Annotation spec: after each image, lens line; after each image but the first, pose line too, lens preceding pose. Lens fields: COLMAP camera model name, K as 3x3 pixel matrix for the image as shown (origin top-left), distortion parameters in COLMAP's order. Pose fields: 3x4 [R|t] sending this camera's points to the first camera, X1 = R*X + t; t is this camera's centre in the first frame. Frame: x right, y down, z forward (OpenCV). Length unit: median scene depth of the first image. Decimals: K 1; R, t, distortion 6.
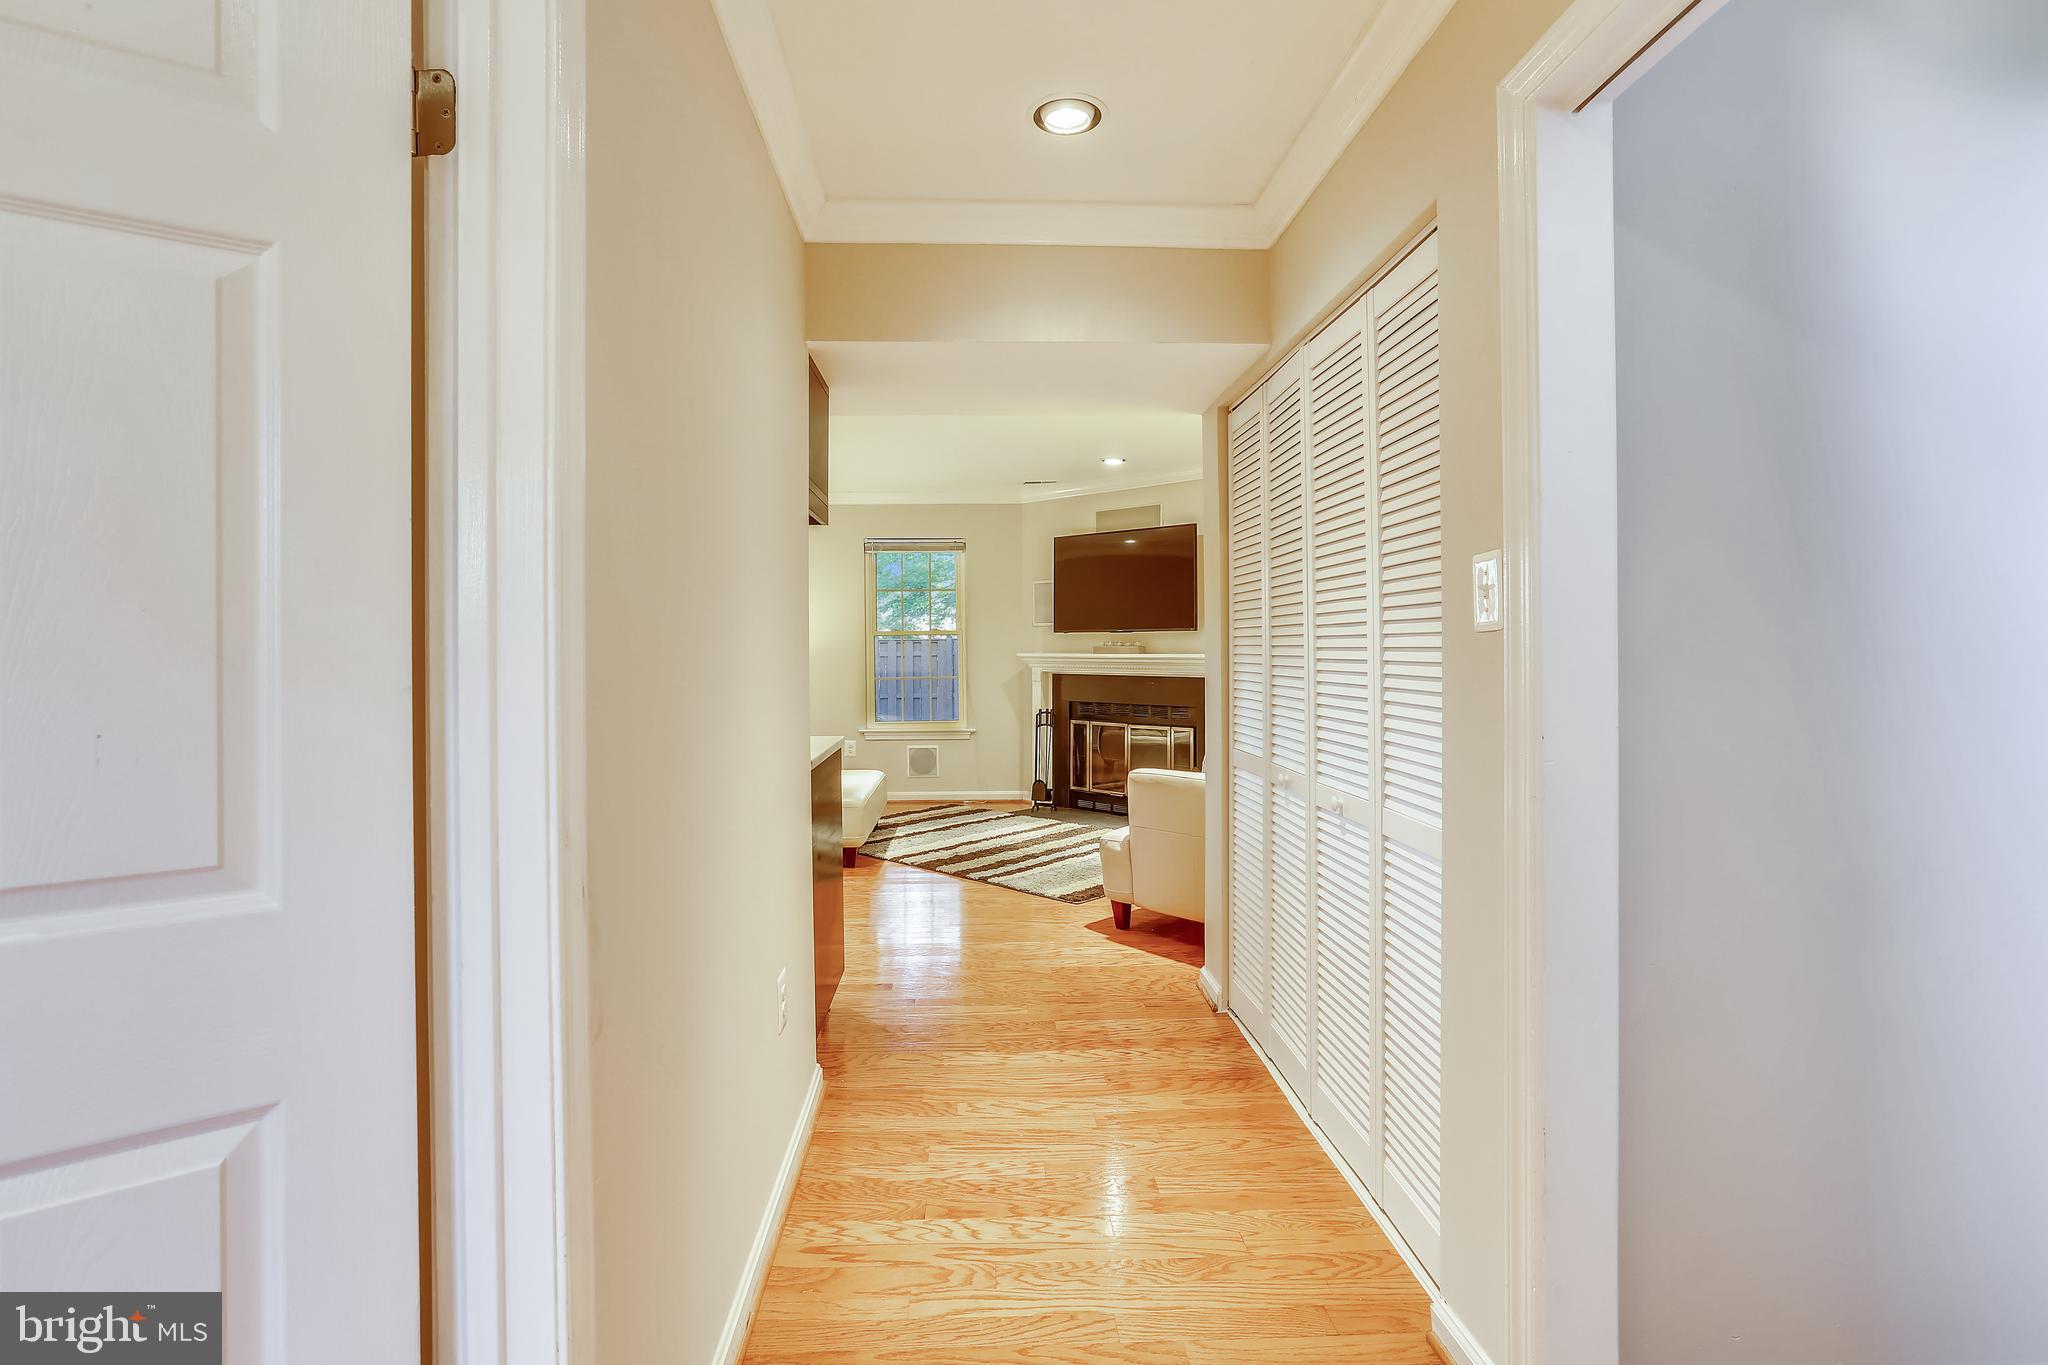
lens RADIAL K [[963.7, 0, 1024.4], [0, 963.7, 669.4], [0, 0, 1]] dist [-0.002433, -0.000151]
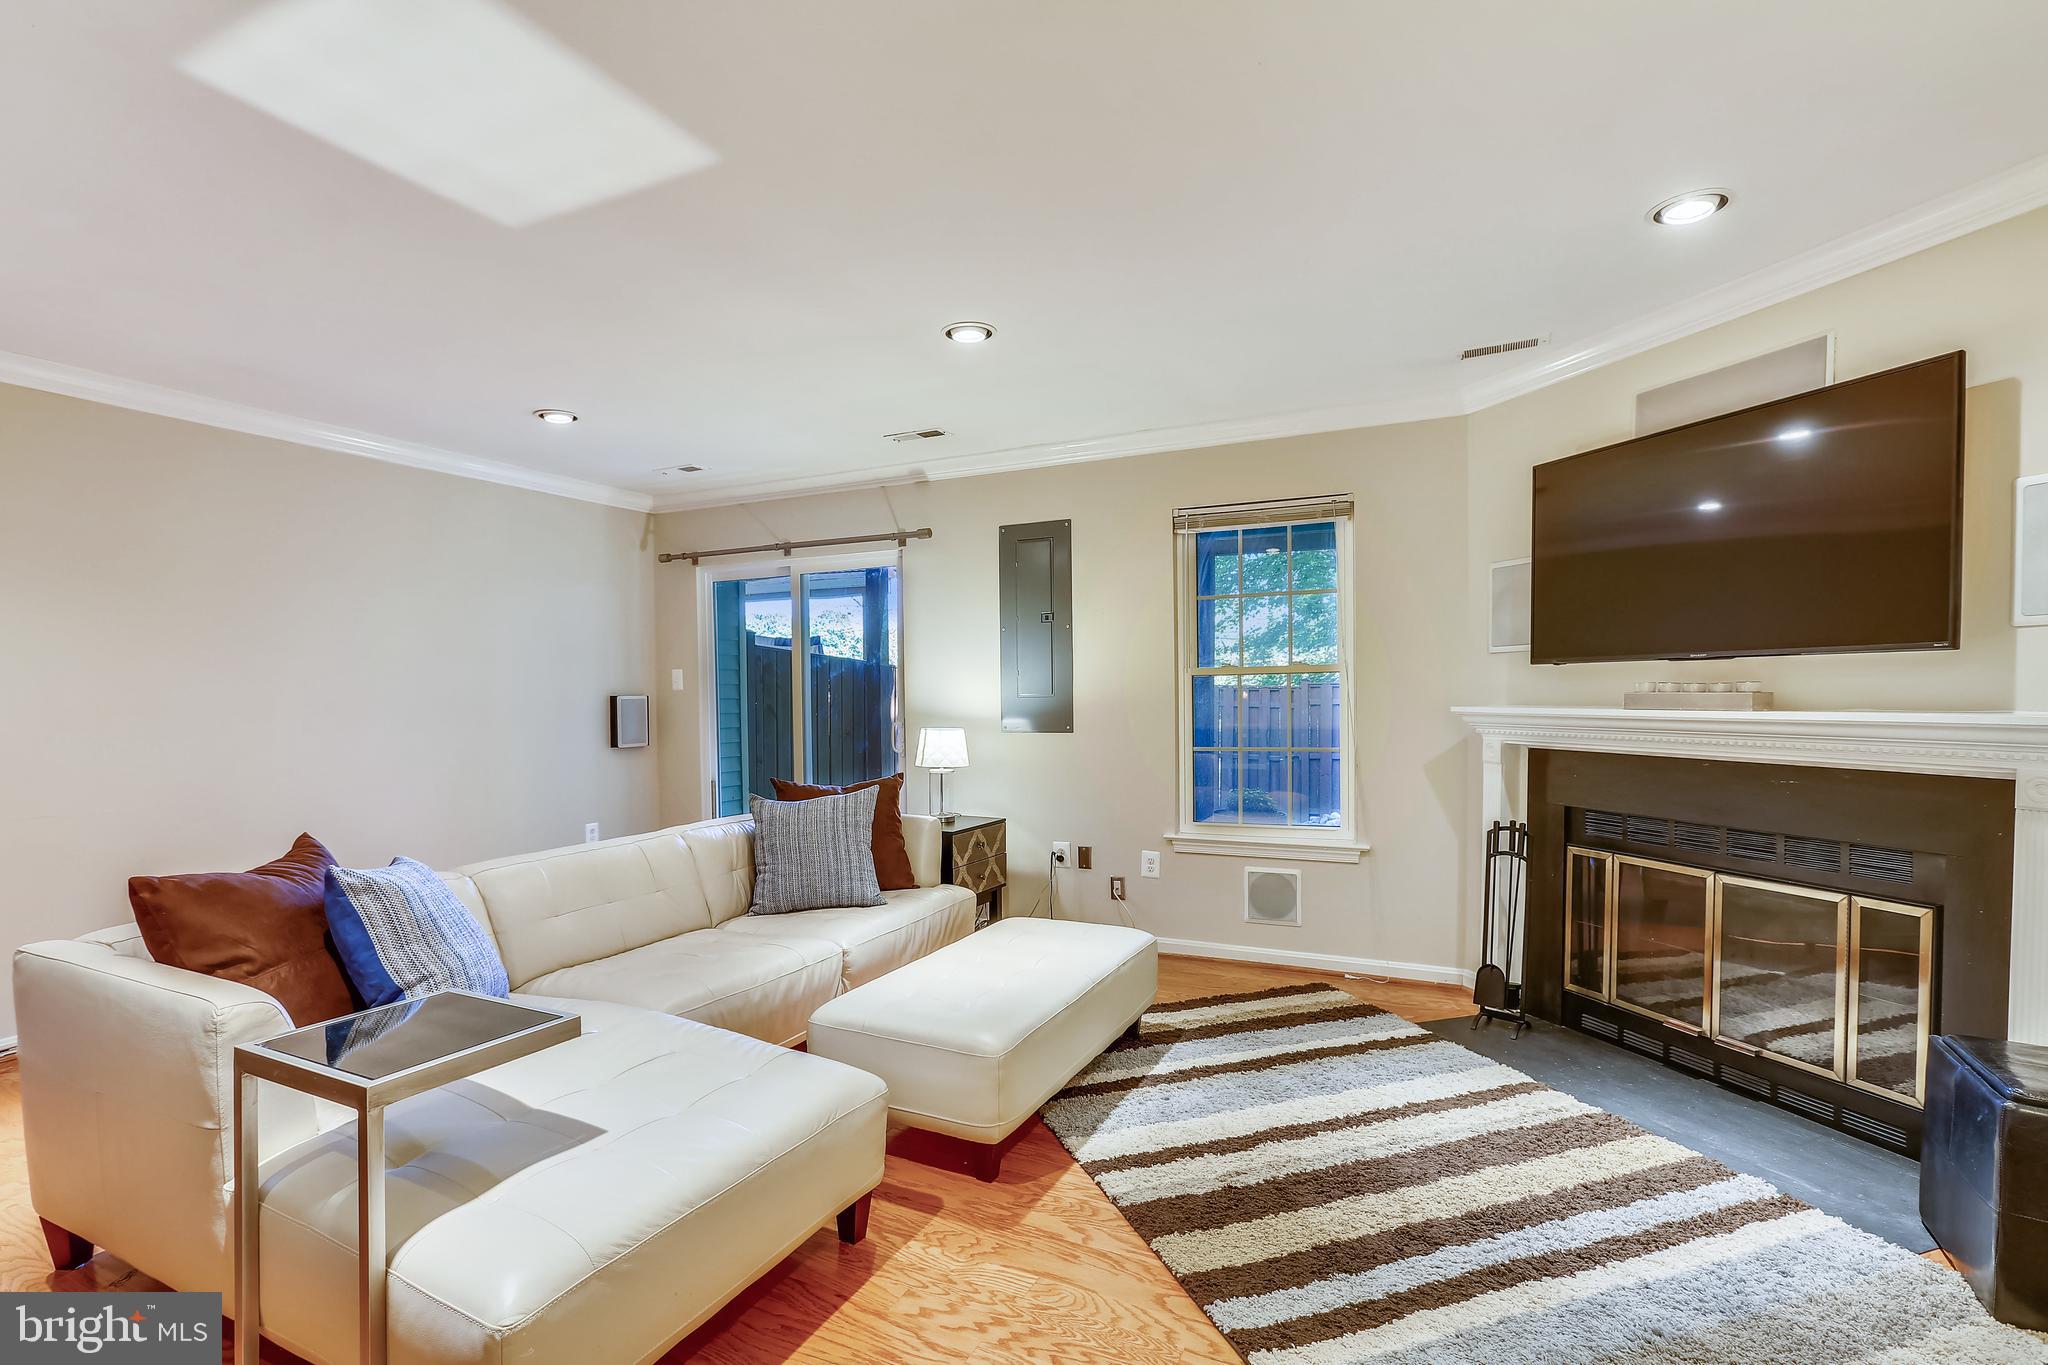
lens RADIAL K [[954.1, 0, 1022.9], [0, 954.1, 737.9], [0, 0, 1]] dist [-0.000205, 0.000108]
pose [[0.875604, 0.014620, -0.482808, 0.039432], [-0.002232, 0.999654, 0.026221, -0.013698], [0.483025, -0.021882, 0.875333, 0.455689]]
